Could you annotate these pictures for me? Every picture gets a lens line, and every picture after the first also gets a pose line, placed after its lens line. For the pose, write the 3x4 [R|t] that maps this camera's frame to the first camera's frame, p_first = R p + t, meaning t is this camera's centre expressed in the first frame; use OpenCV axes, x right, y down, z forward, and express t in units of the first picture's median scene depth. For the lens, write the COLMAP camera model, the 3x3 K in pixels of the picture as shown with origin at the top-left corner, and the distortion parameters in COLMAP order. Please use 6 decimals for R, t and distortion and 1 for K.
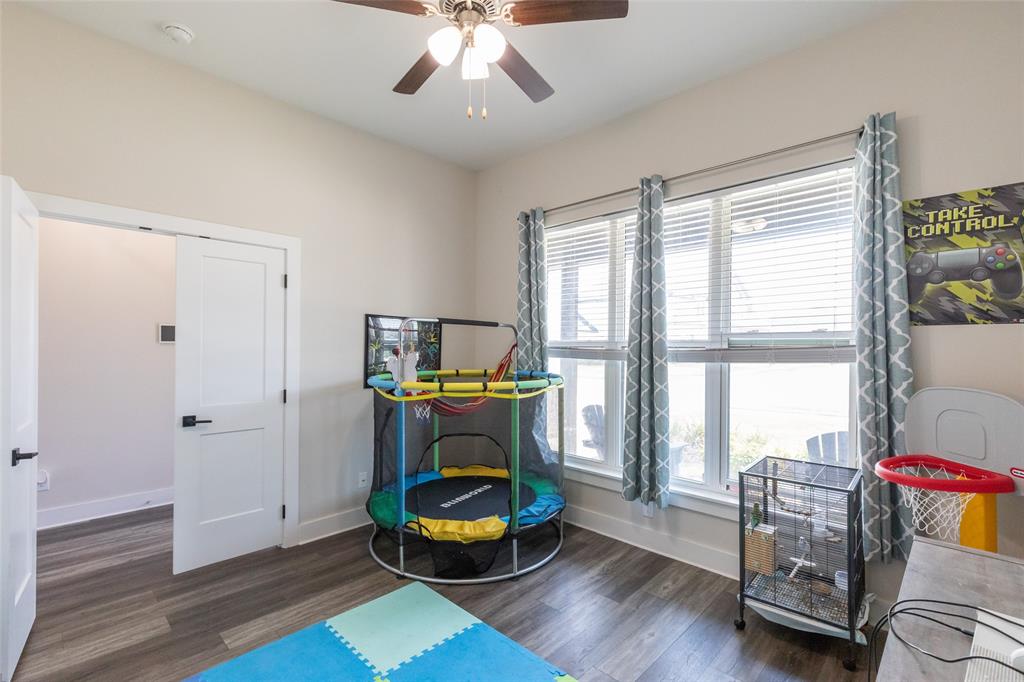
lens RADIAL K [[459.6, 0, 515.6], [0, 459.6, 346.9], [0, 0, 1]] dist [0.013912, -0.000433]
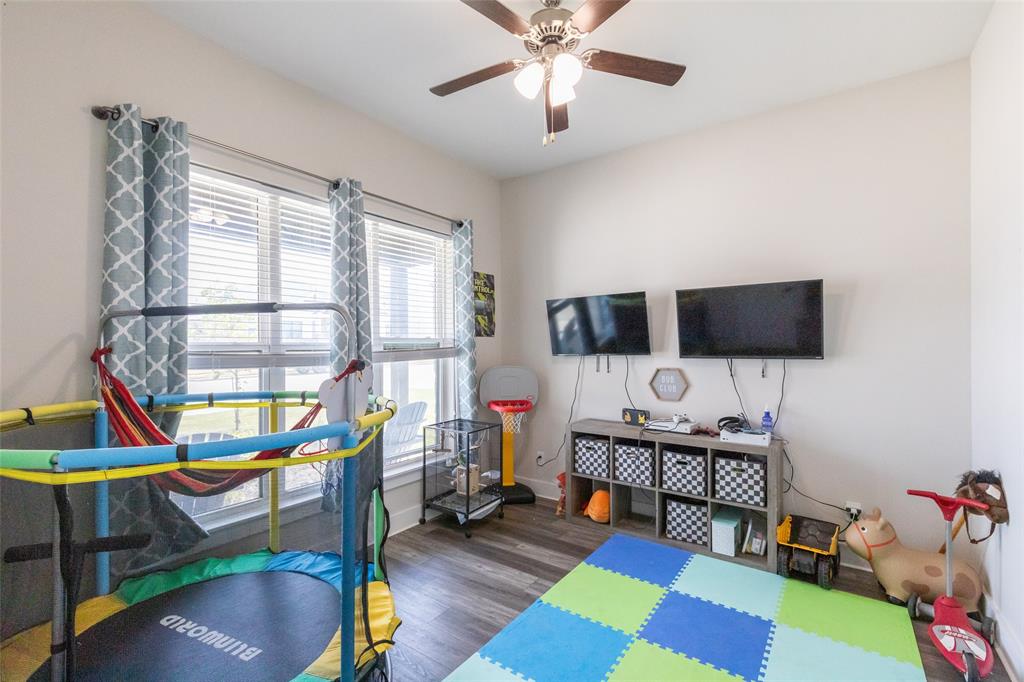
lens RADIAL K [[459.6, 0, 516.0], [0, 459.6, 339.4], [0, 0, 1]] dist [0.013912, -0.000433]
pose [[-0.157634, 0.013185, 0.987410, -0.852178], [0.001710, 0.999913, -0.013079, -0.006848], [-0.987496, -0.000374, -0.157643, 0.916581]]
